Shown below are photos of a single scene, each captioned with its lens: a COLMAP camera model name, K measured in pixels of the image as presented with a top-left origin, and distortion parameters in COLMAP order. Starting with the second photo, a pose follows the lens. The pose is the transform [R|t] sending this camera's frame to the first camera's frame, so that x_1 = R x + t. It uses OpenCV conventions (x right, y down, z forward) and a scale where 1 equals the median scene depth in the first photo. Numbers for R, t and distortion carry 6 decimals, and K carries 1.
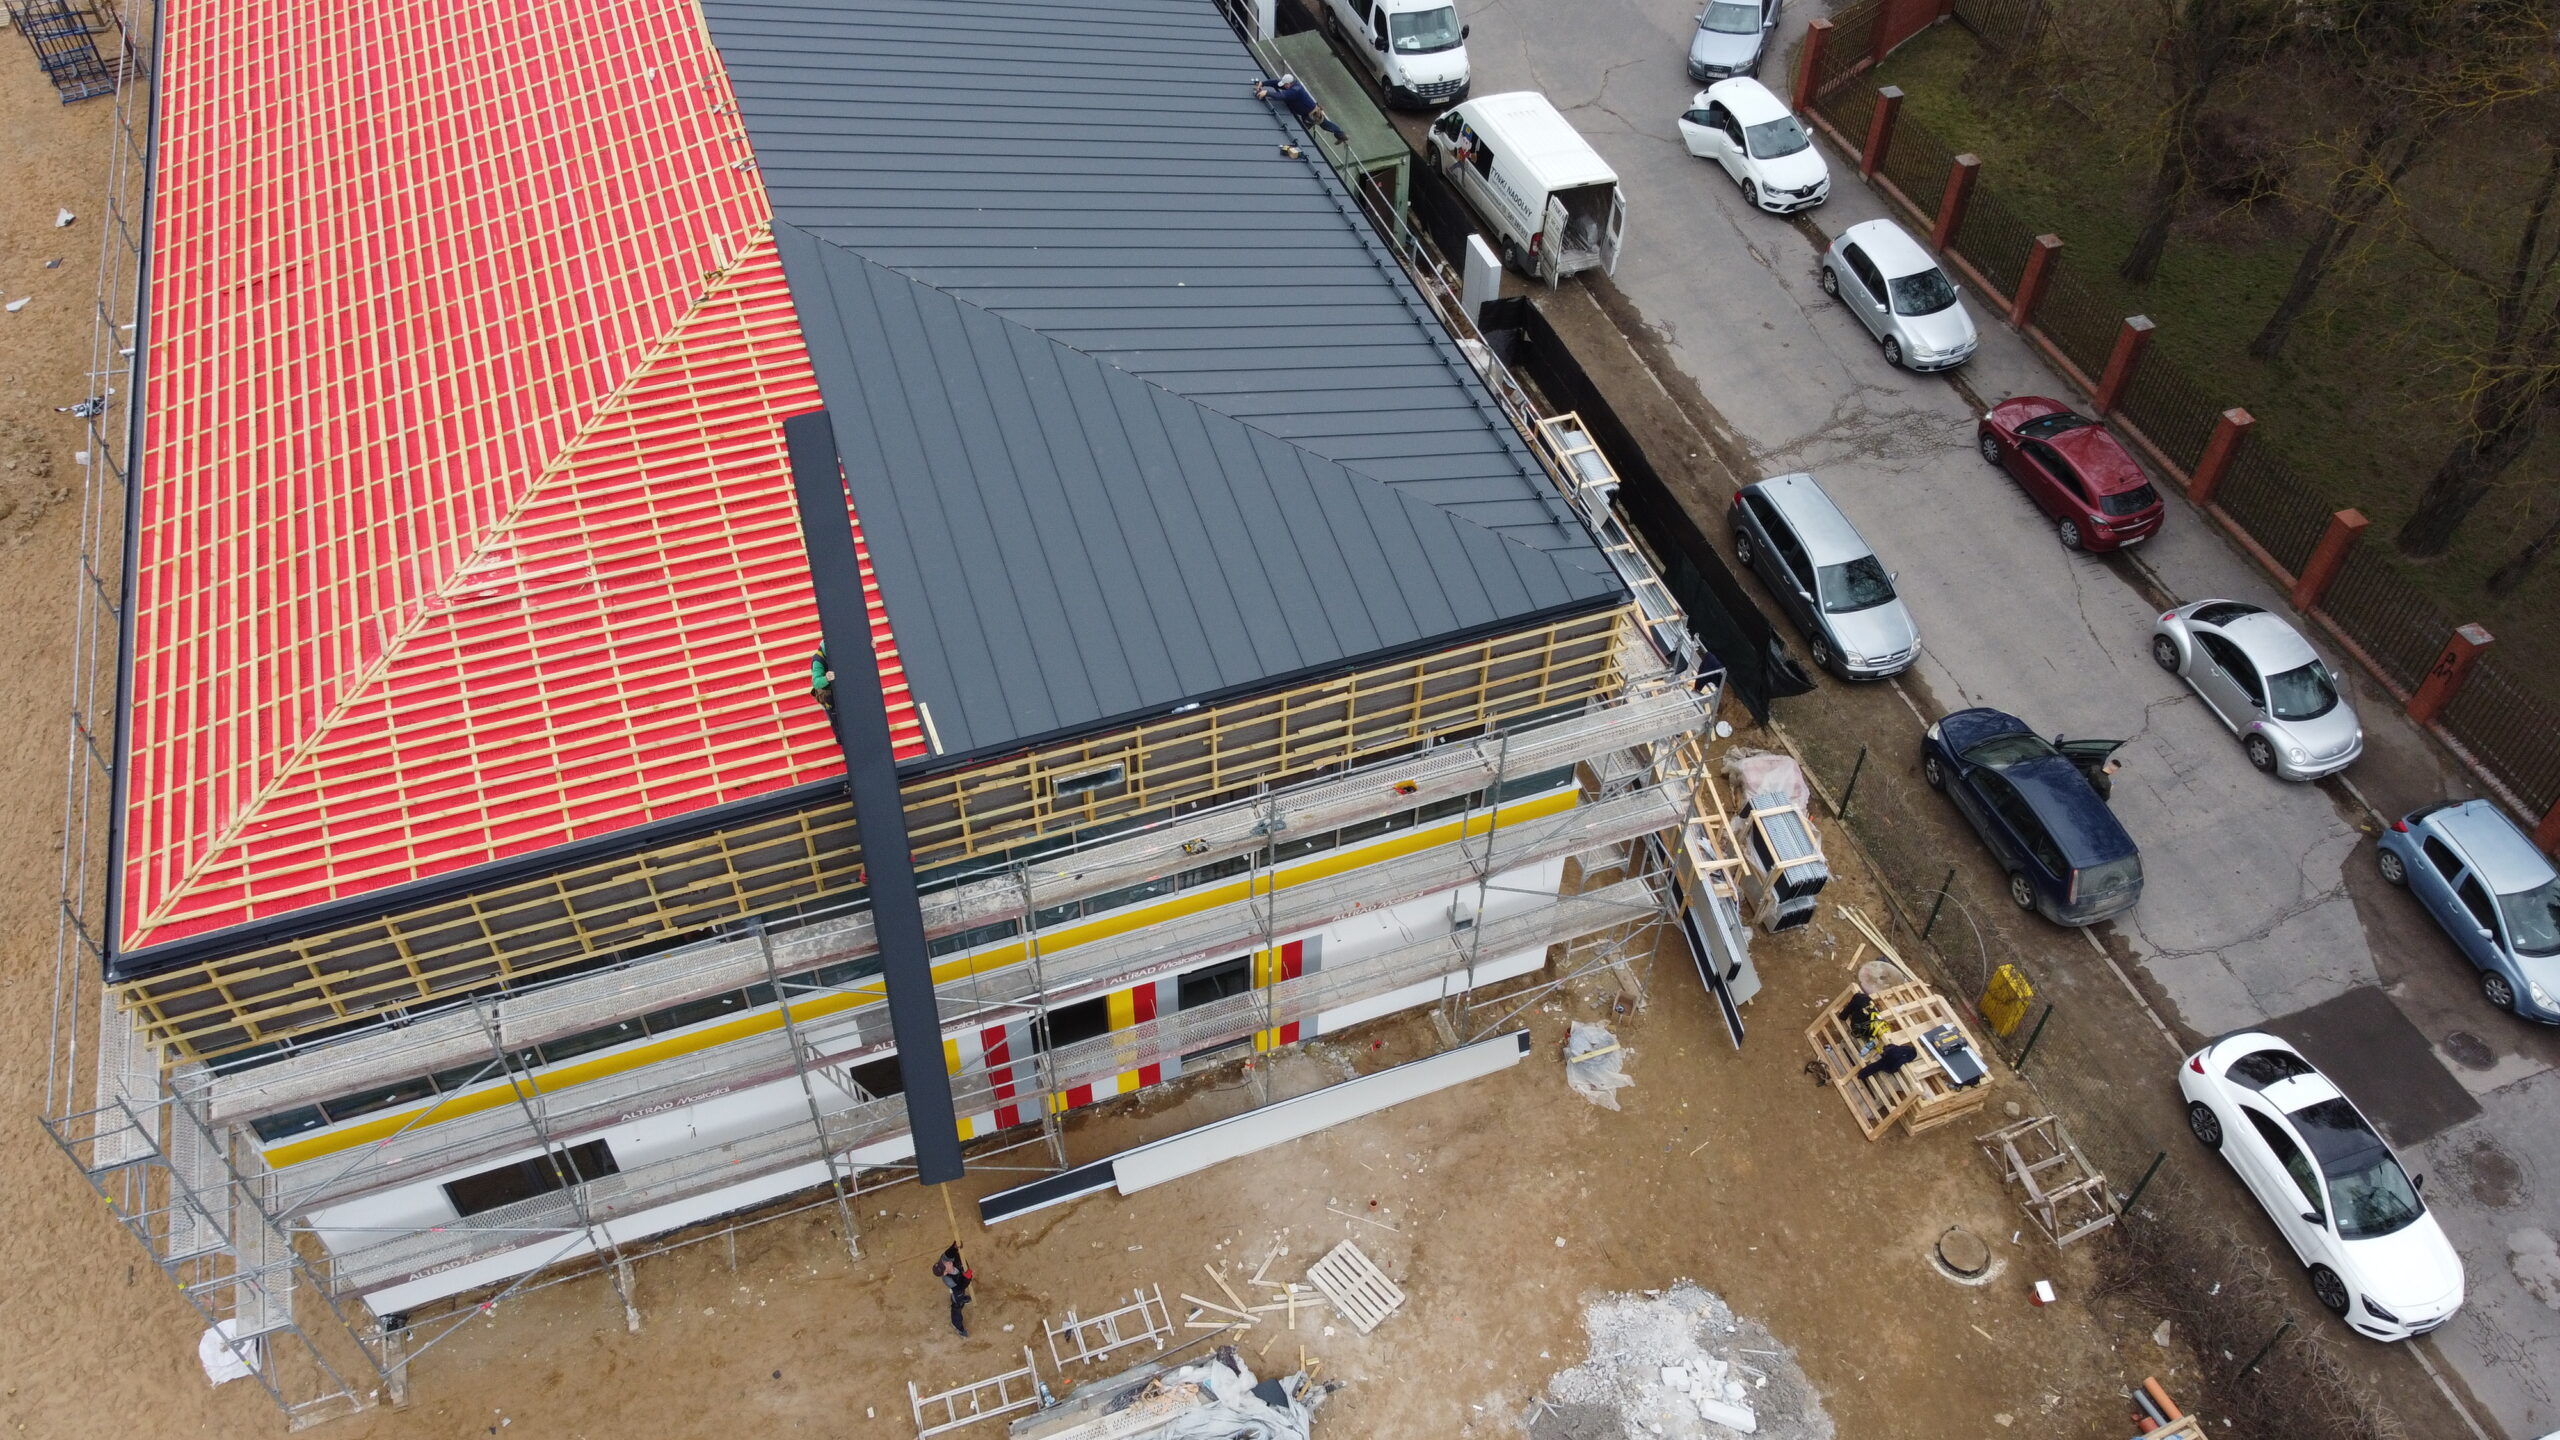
lens RADIAL K [[1949.7, 0, 1283.0], [0, 1949.7, 743.4], [0, 0, 1]] dist [0.003078, -0.007738]
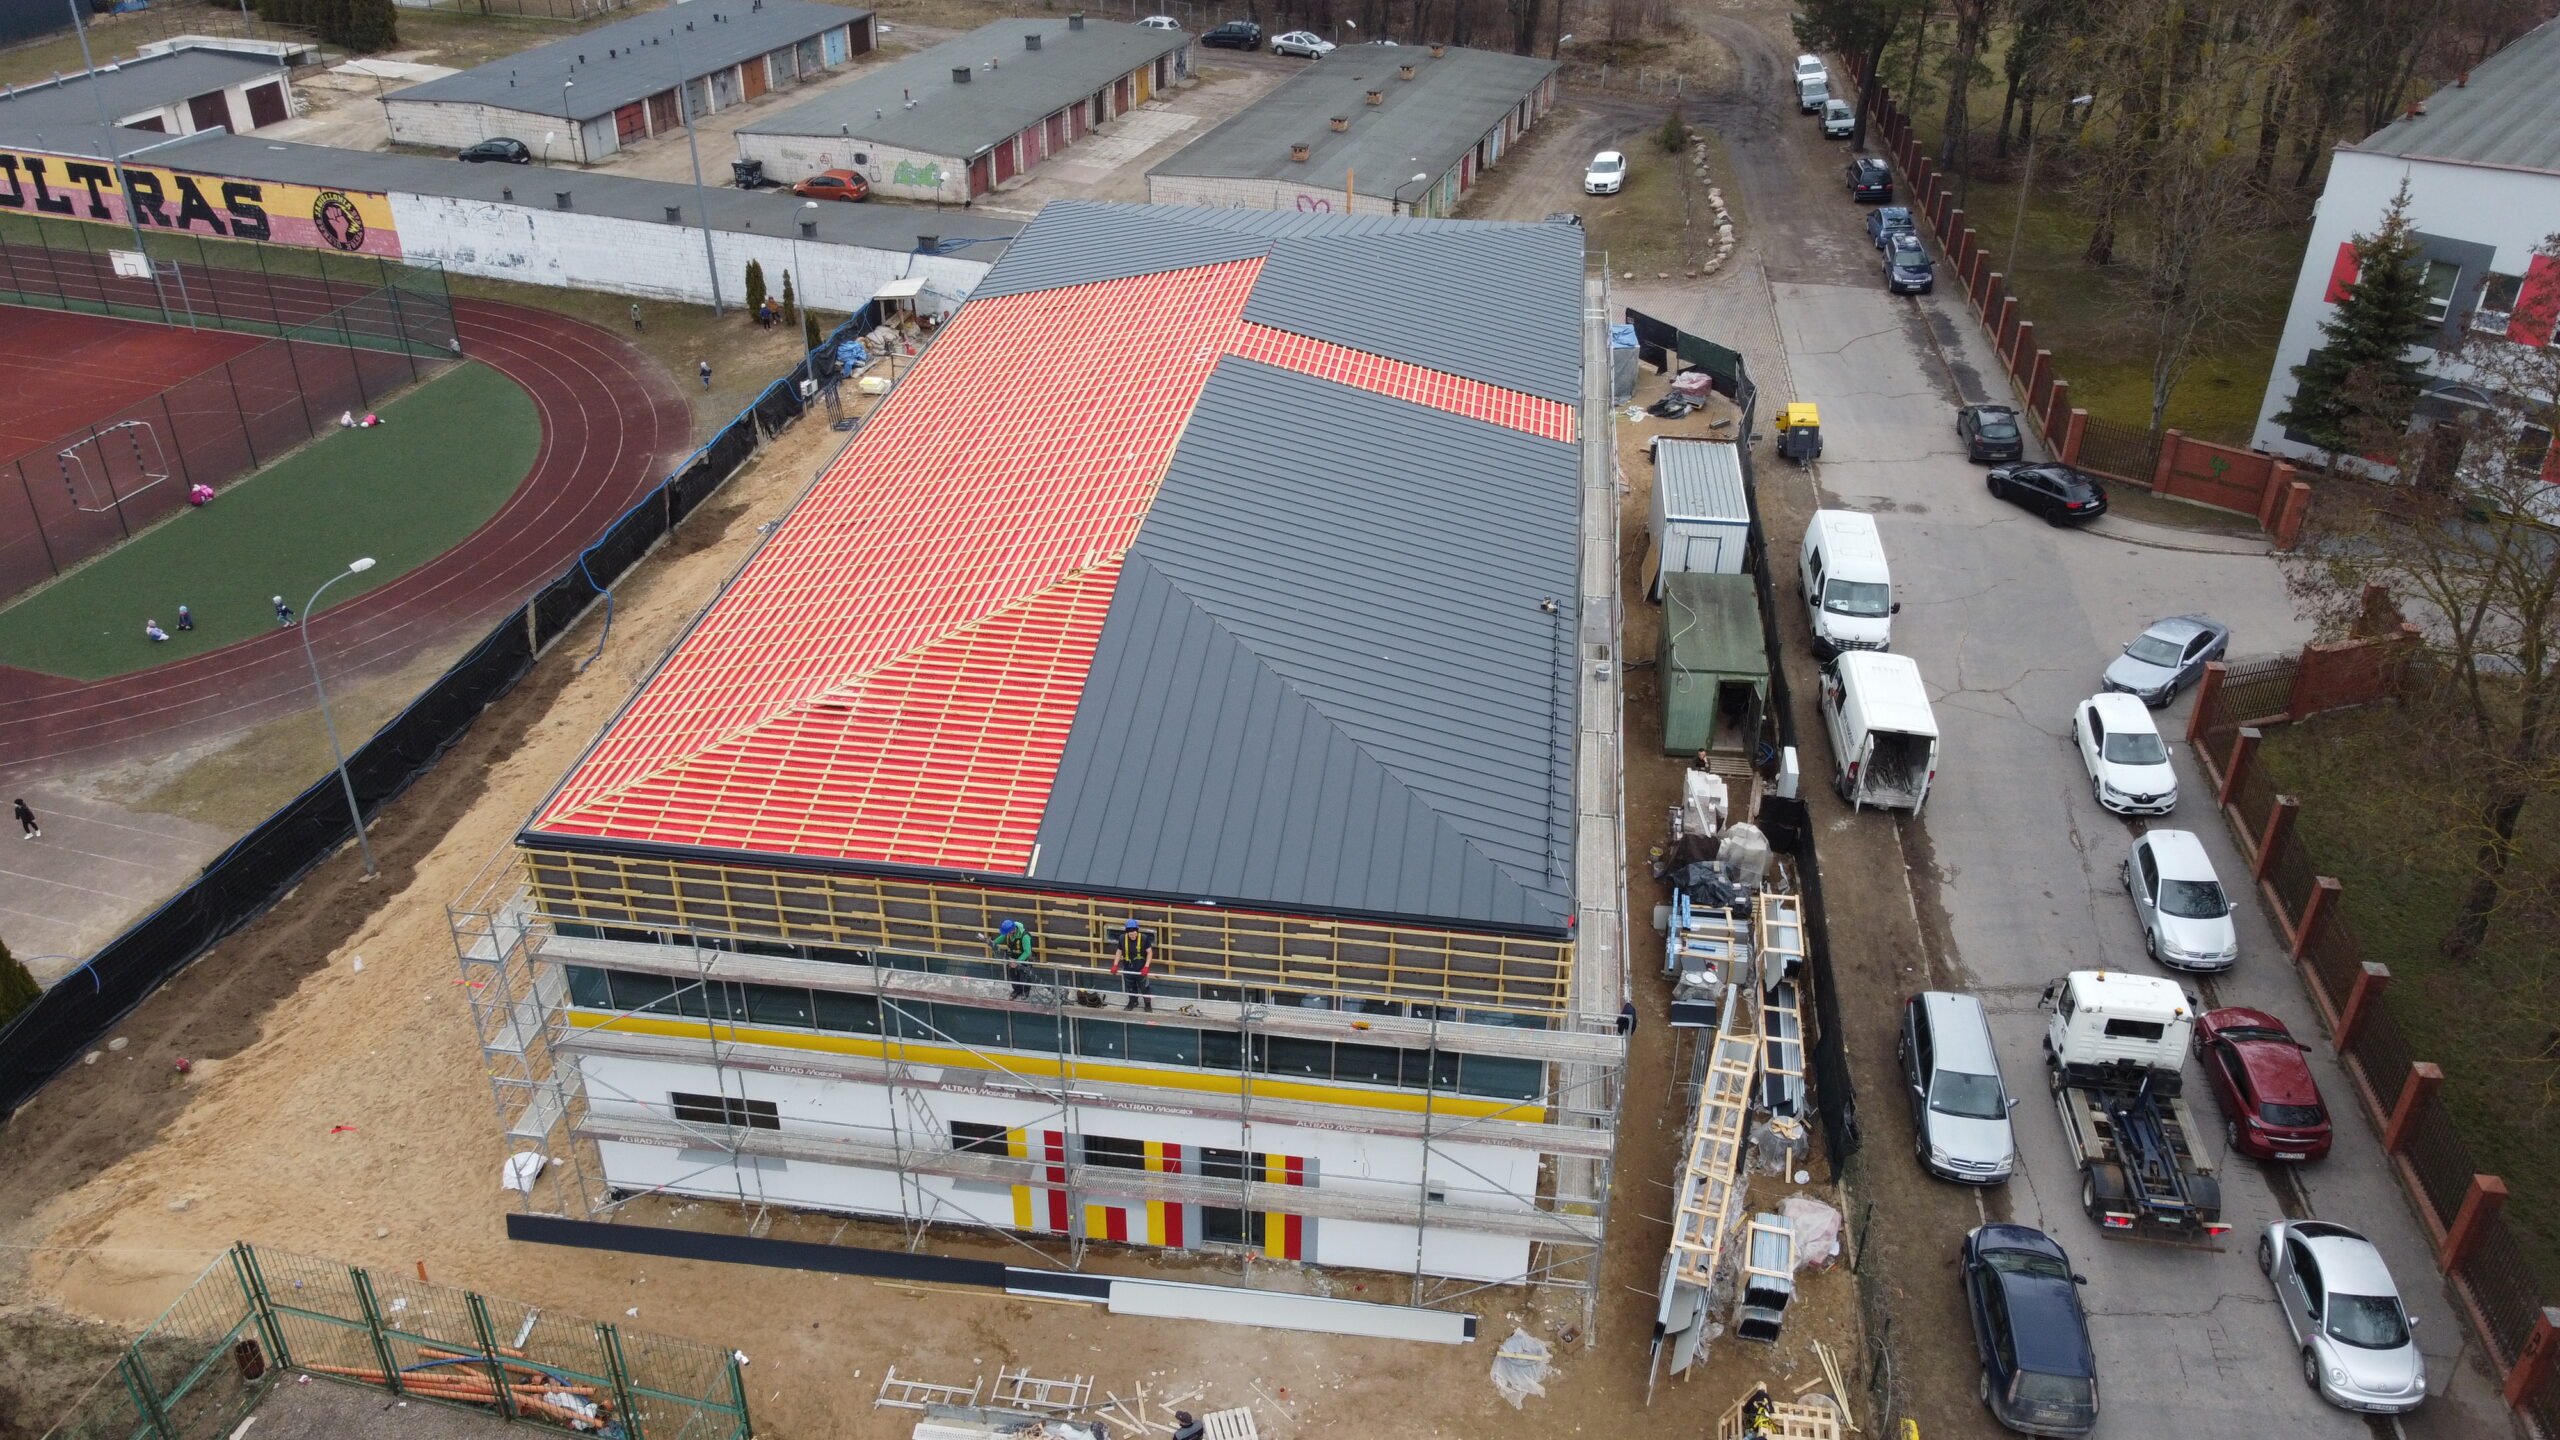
lens RADIAL K [[1949.7, 0, 1278.1], [0, 1949.7, 740.4], [0, 0, 1]] dist [0.003078, -0.007738]
pose [[0.883280, 0.238893, -0.403418, 0.416861], [-0.342626, 0.916247, -0.207601, 0.115279], [0.320036, 0.321591, 0.891154, -0.190743]]
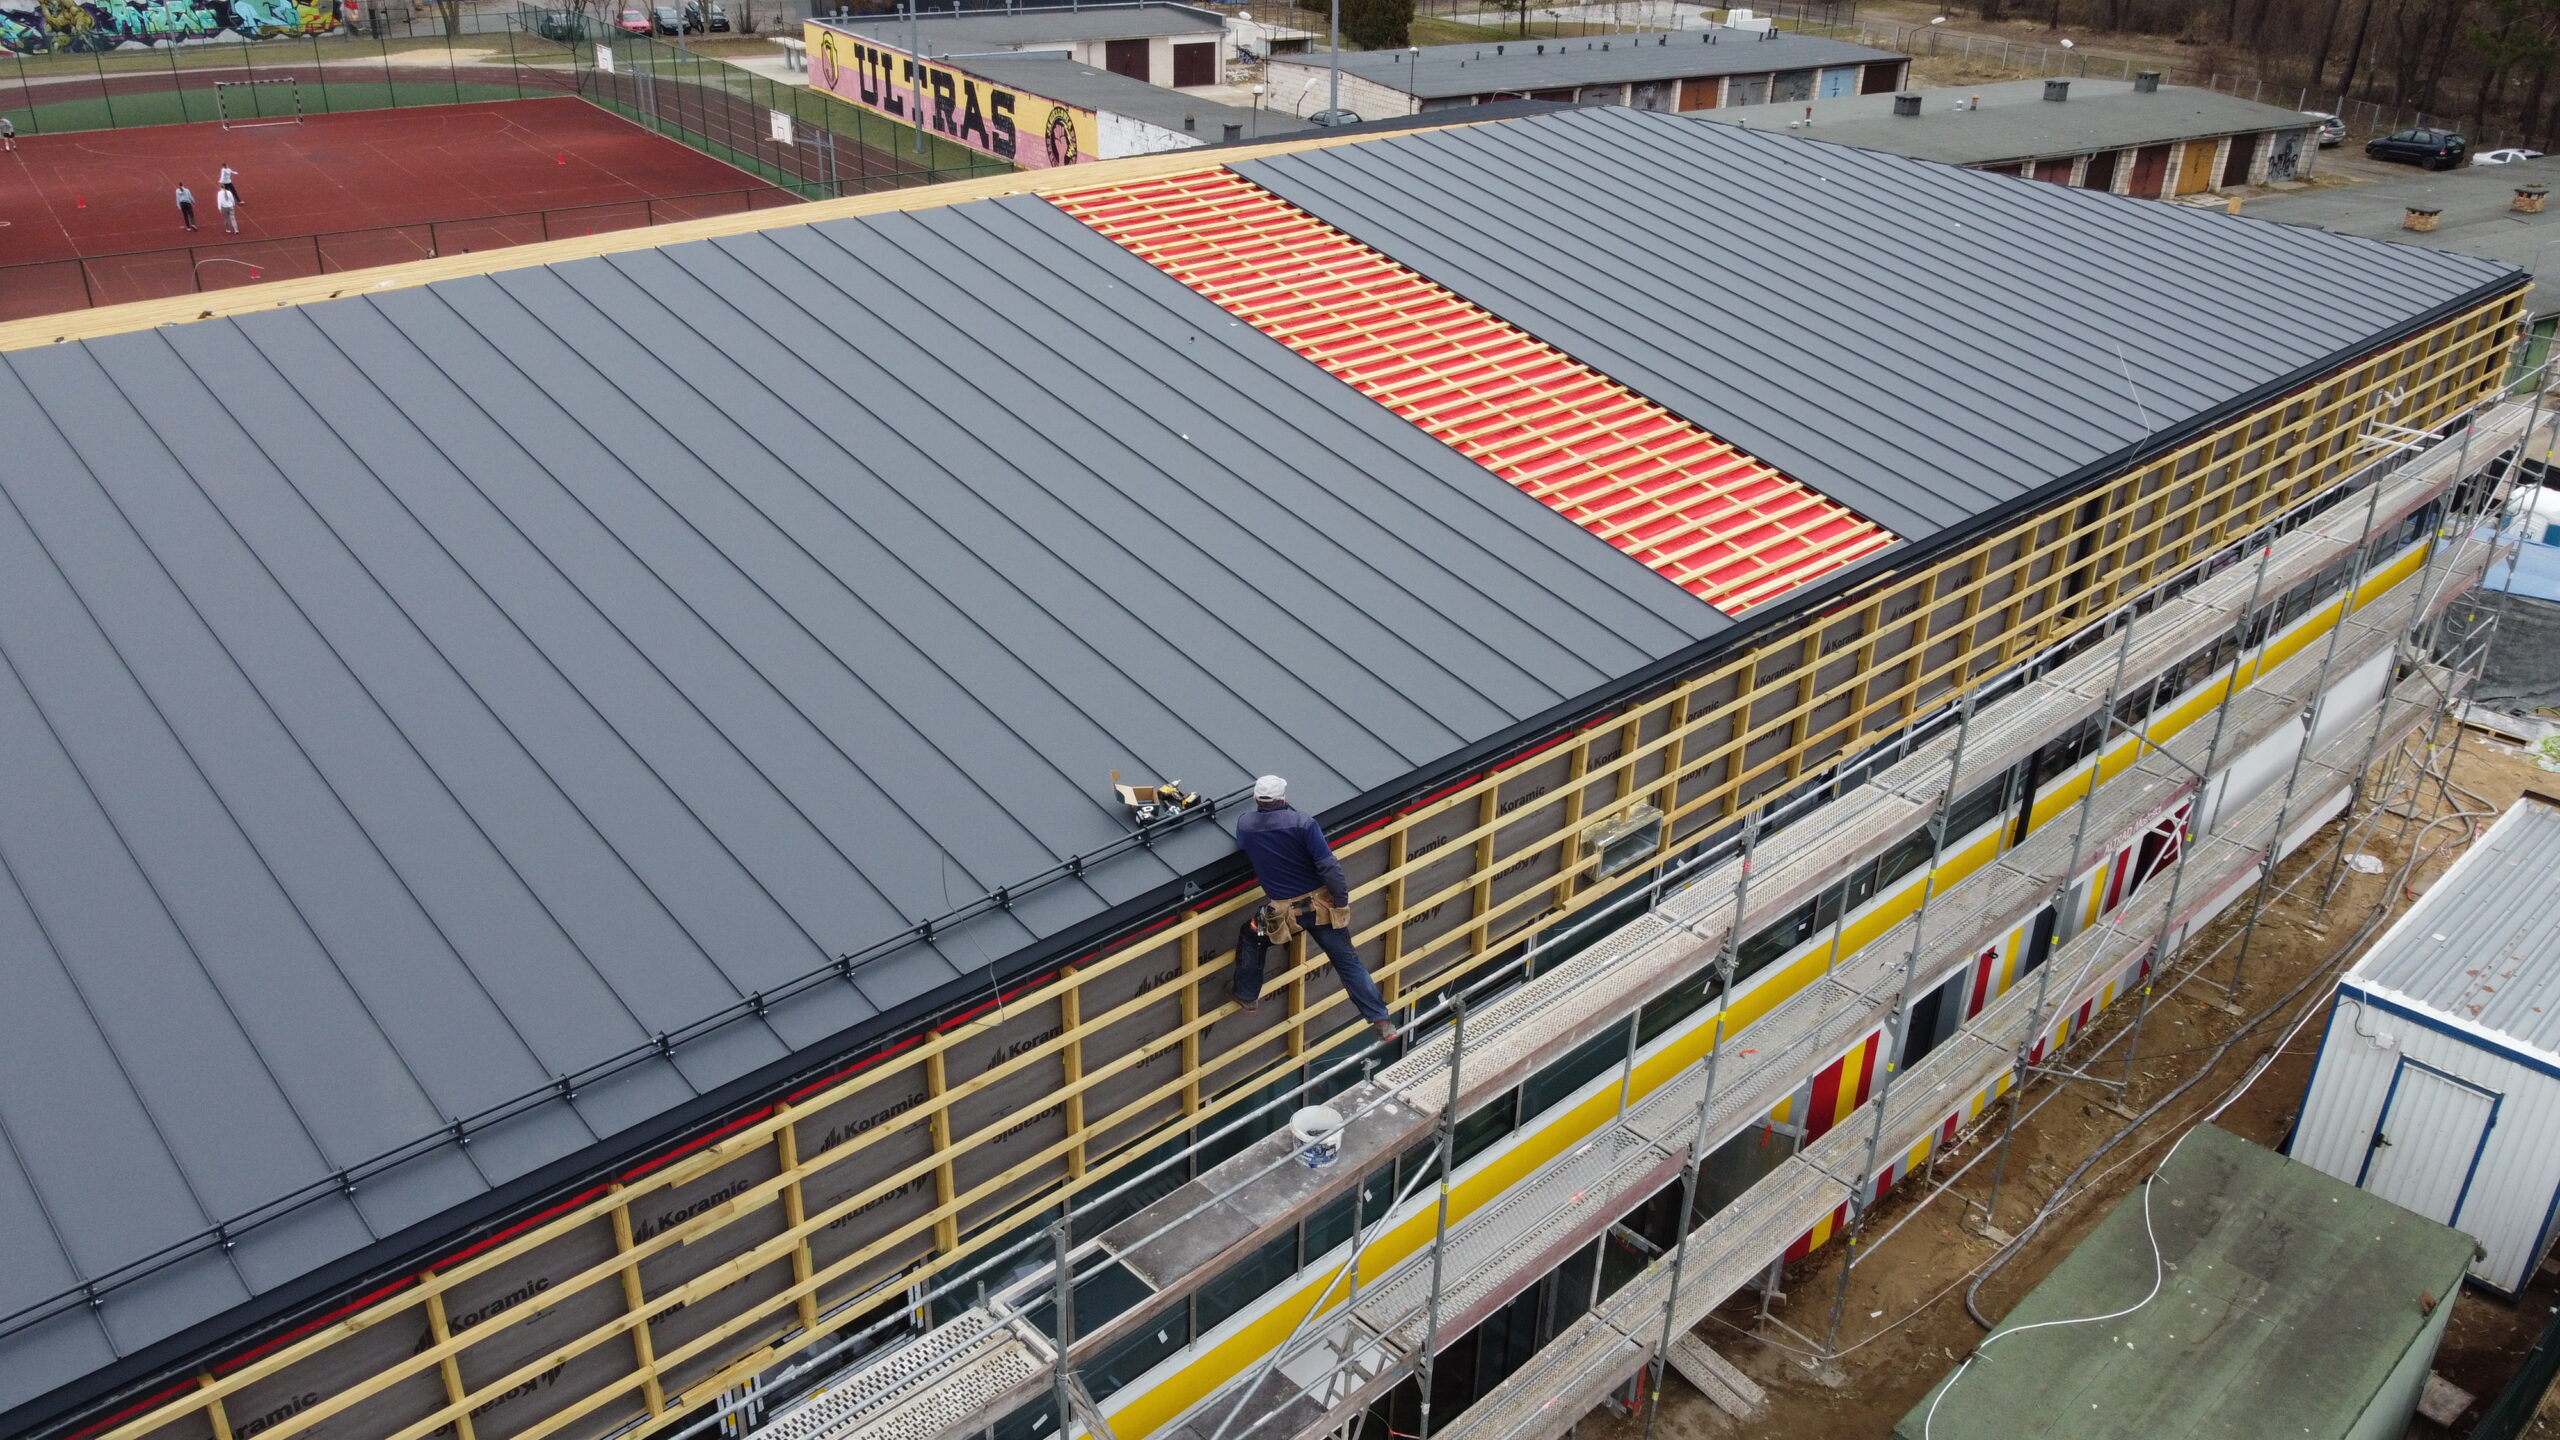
lens RADIAL K [[1949.7, 0, 1274.5], [0, 1949.7, 728.2], [0, 0, 1]] dist [0.003078, -0.007738]
pose [[0.400816, 0.403304, -0.822613, 0.299817], [-0.683268, 0.729745, 0.024853, -0.452386], [0.610321, 0.552103, 0.568058, 0.930959]]
